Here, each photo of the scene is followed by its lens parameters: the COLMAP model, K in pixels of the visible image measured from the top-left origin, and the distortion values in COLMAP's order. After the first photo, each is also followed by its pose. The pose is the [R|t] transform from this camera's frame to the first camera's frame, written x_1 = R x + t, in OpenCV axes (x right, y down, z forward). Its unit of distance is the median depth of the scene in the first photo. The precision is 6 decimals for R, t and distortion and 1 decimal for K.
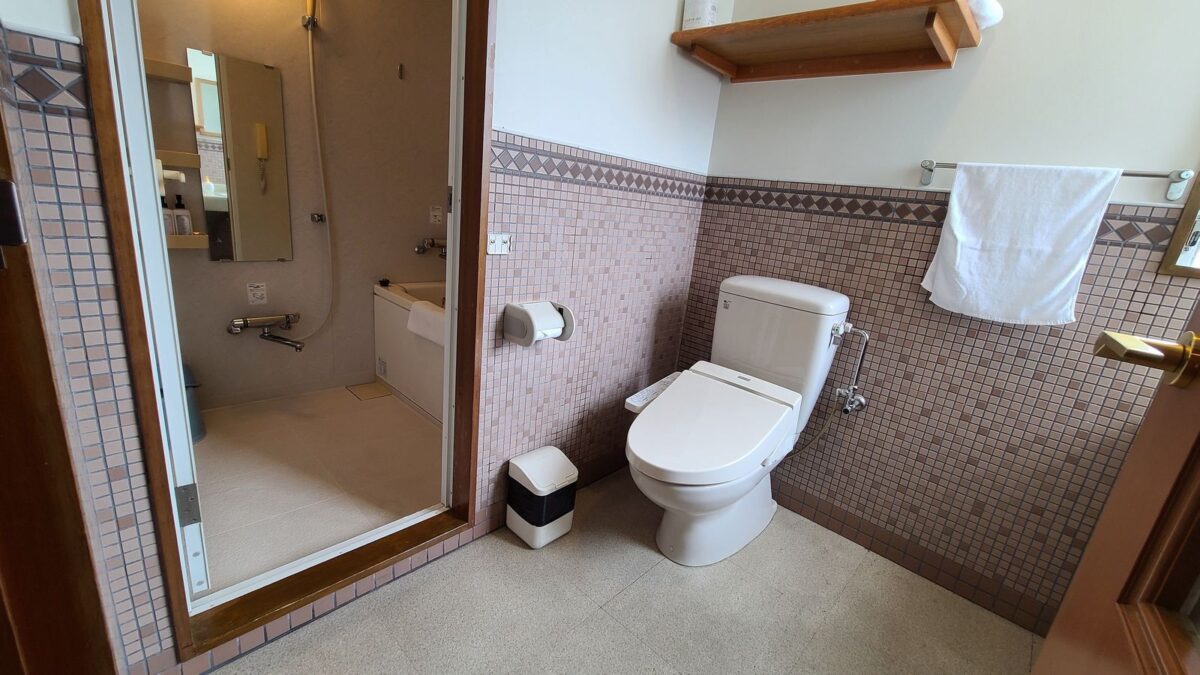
lens RADIAL K [[492.3, 0, 600.0], [0, 492.3, 337.5], [0, 0, 1]] dist [0.000273, 0.000083]
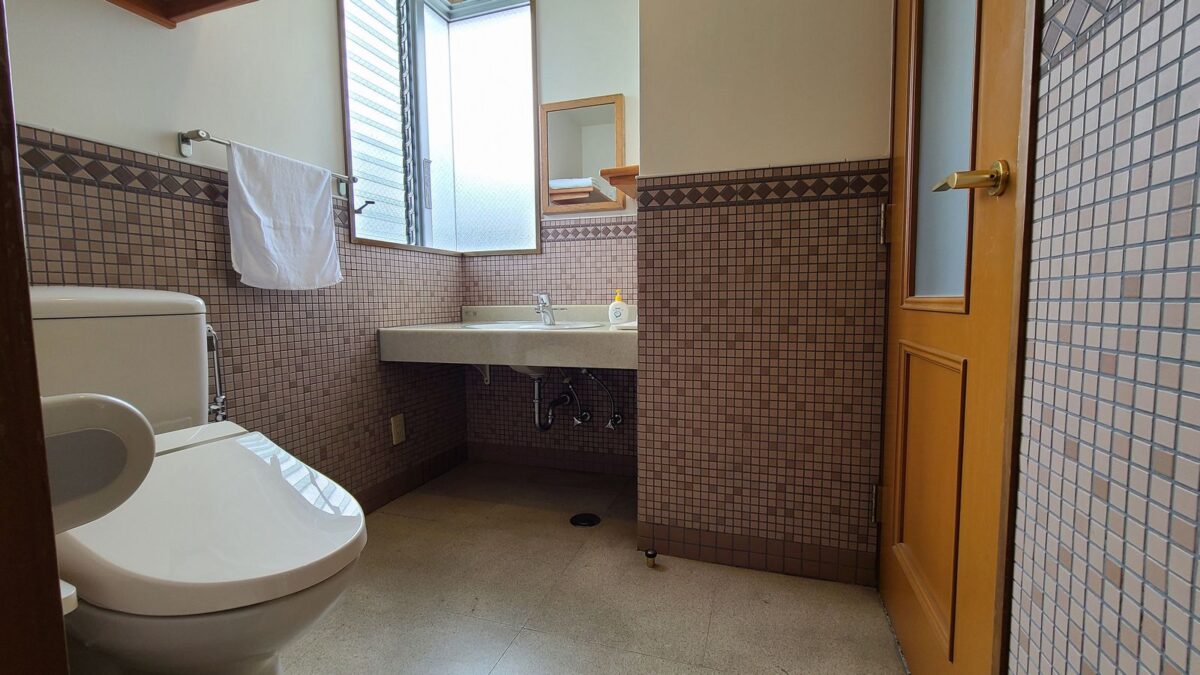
lens RADIAL K [[492.3, 0, 600.0], [0, 492.3, 337.5], [0, 0, 1]] dist [0.000273, 0.000083]
pose [[-0.417148, -0.172693, 0.892281, -0.530446], [0.216380, 0.934678, 0.282057, -0.101280], [-0.882705, 0.310731, -0.352532, 0.806836]]
